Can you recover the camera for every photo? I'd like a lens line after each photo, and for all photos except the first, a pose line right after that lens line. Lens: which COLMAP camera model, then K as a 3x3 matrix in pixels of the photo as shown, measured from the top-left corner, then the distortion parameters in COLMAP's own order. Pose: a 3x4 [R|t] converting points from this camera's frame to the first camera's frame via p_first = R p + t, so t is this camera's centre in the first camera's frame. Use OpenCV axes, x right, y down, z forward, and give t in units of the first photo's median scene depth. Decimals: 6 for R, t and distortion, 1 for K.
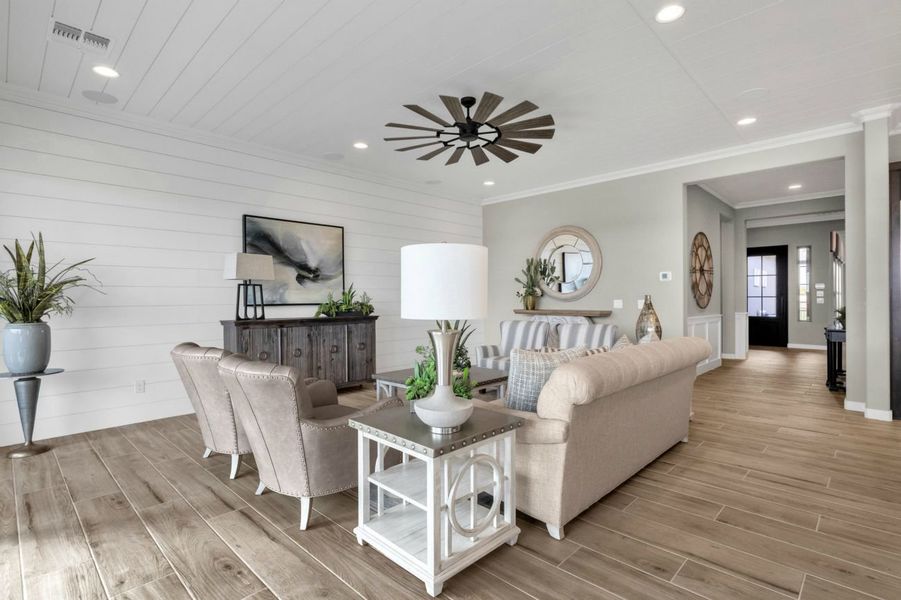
lens RADIAL K [[440.5, 0, 455.2], [0, 440.5, 300.1], [0, 0, 1]] dist [0.001635, -0.000724]
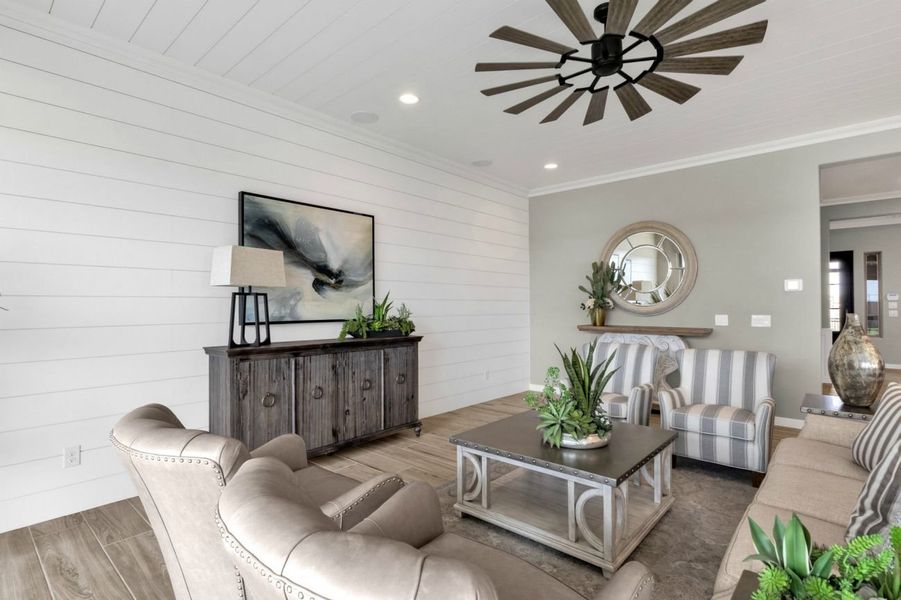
lens RADIAL K [[417.2, 0, 441.0], [0, 417.2, 300.2], [0, 0, 1]] dist [0.000952, 0.000554]
pose [[0.999004, 0.005901, 0.044236, -0.185283], [-0.005329, 0.999901, -0.013050, -0.016823], [-0.044308, 0.012801, 0.998936, 0.320679]]
